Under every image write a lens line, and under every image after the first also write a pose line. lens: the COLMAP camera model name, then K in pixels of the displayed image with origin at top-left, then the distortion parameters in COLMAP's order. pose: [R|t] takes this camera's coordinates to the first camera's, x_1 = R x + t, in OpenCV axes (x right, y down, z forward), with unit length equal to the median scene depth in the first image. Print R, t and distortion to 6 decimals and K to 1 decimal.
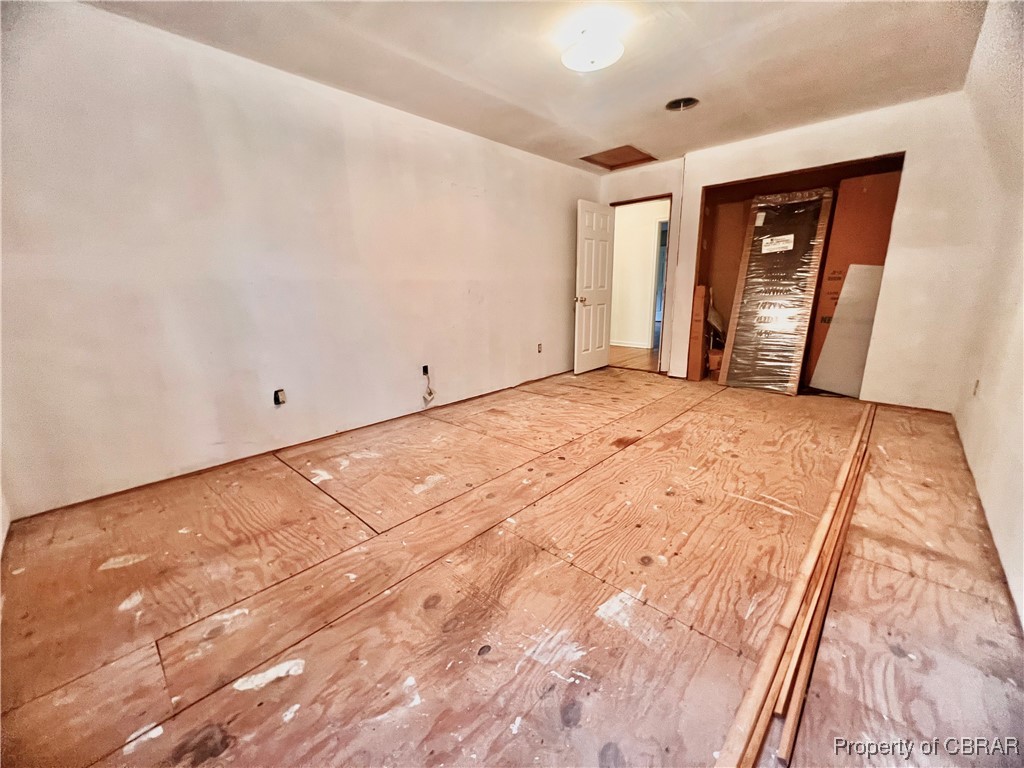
lens RADIAL K [[409.9, 0, 511.1], [0, 409.9, 387.5], [0, 0, 1]] dist [-0.001782, 0.000030]
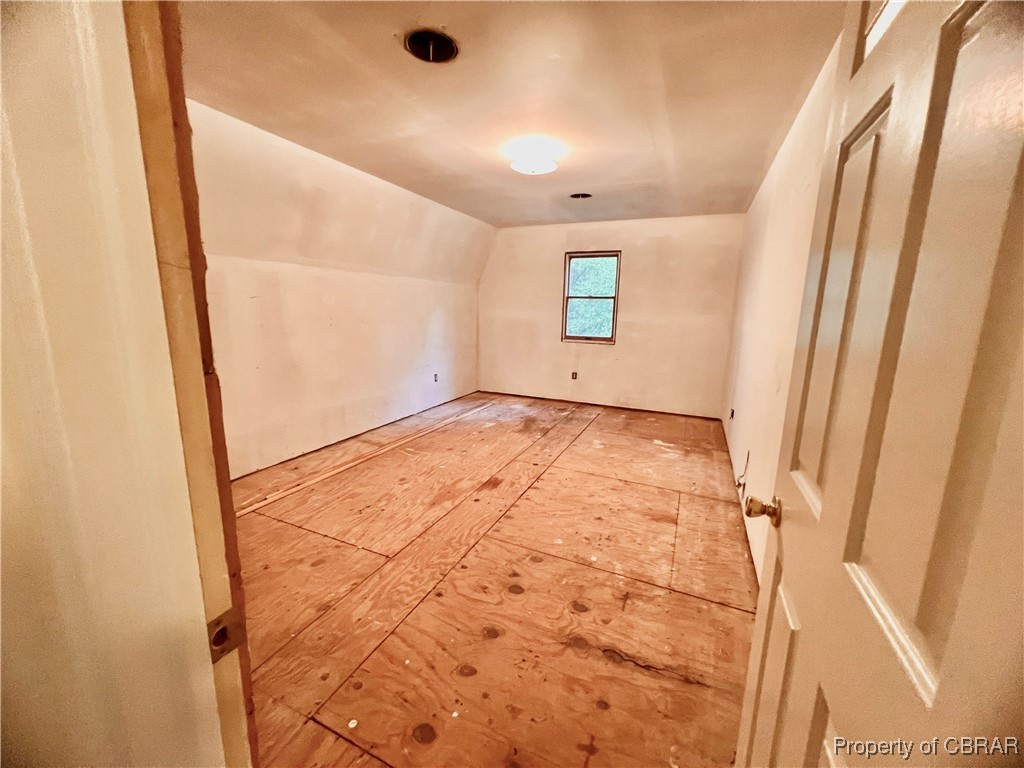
lens RADIAL K [[409.9, 0, 510.6], [0, 409.9, 383.9], [0, 0, 1]] dist [-0.001782, 0.000030]
pose [[-0.945481, 0.055279, -0.320953, 0.593389], [-0.085925, 0.908231, 0.409552, -0.583535], [0.314139, 0.414801, -0.853965, 1.935949]]
